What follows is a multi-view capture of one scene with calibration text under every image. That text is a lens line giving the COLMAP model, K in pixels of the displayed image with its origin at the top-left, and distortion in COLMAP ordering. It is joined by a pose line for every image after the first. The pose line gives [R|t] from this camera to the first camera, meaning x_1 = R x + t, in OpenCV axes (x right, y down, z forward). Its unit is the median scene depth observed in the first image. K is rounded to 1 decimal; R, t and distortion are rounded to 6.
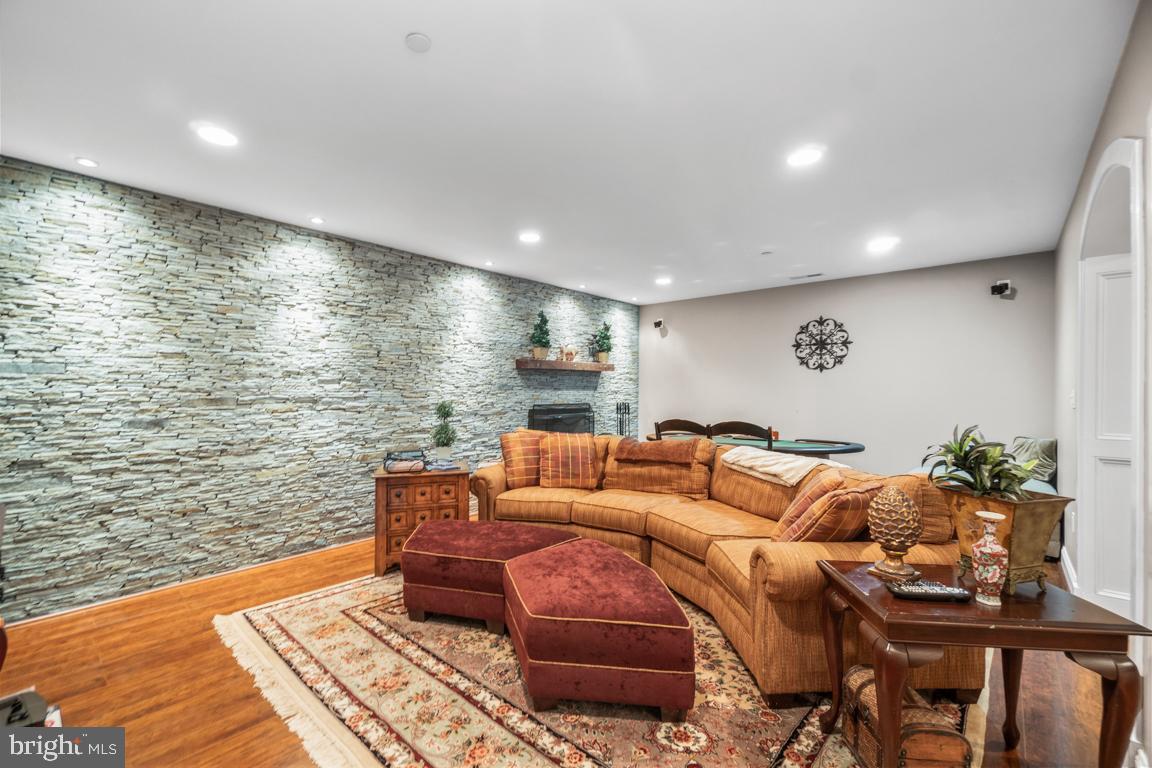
lens RADIAL K [[500.7, 0, 571.9], [0, 500.7, 391.2], [0, 0, 1]] dist [-0.000090, 0.000100]
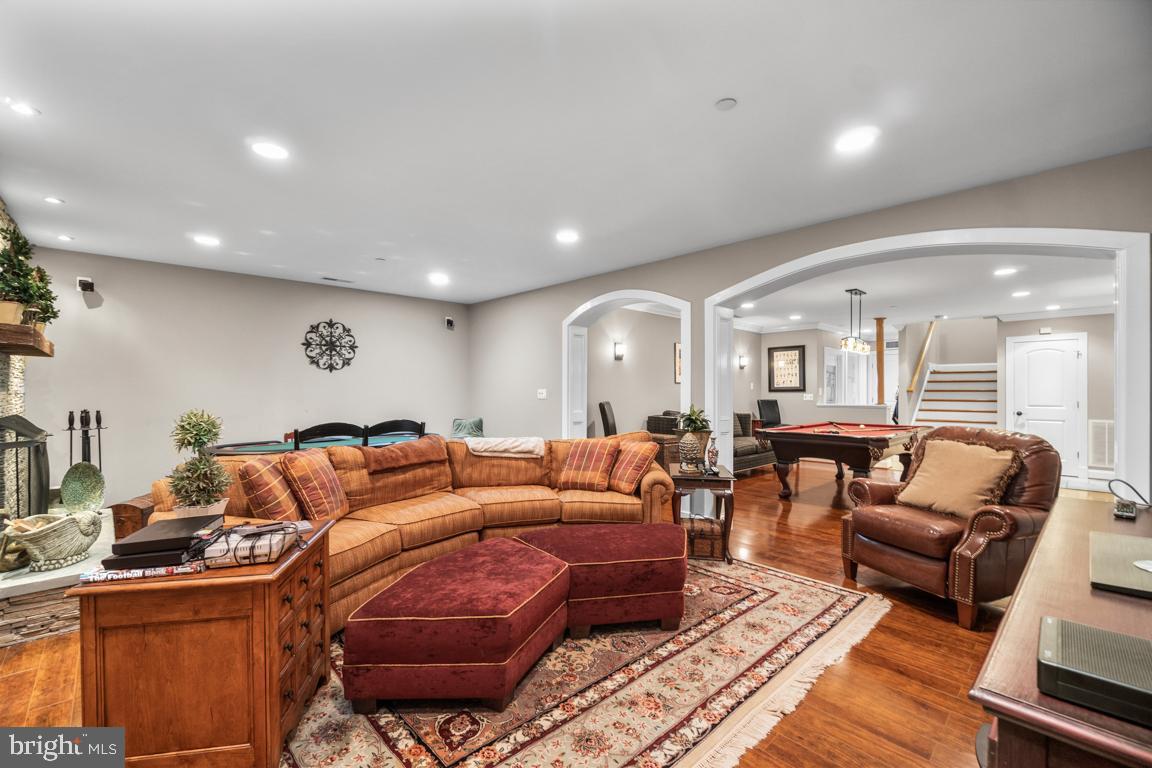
lens RADIAL K [[500.7, 0, 571.9], [0, 500.7, 391.2], [0, 0, 1]] dist [-0.000090, 0.000100]
pose [[0.077129, -0.002943, 0.997017, -0.973208], [0.002075, 0.999994, 0.002791, -0.001040], [-0.997019, 0.001853, 0.077135, 0.803321]]
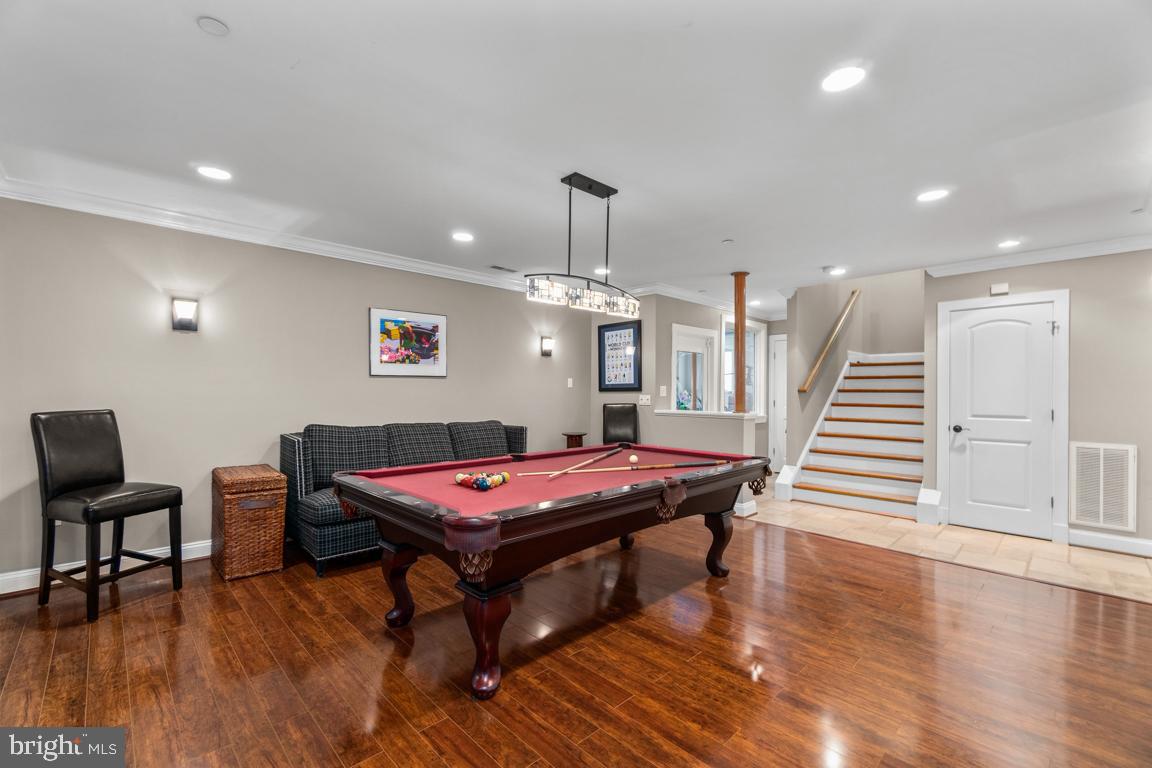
lens RADIAL K [[500.7, 0, 571.9], [0, 500.7, 391.2], [0, 0, 1]] dist [-0.000090, 0.000100]
pose [[0.068508, -0.000283, 0.997651, -0.709441], [0.000555, 1.000000, 0.000246, 0.002025], [-0.997650, 0.000537, 0.068508, 0.564174]]
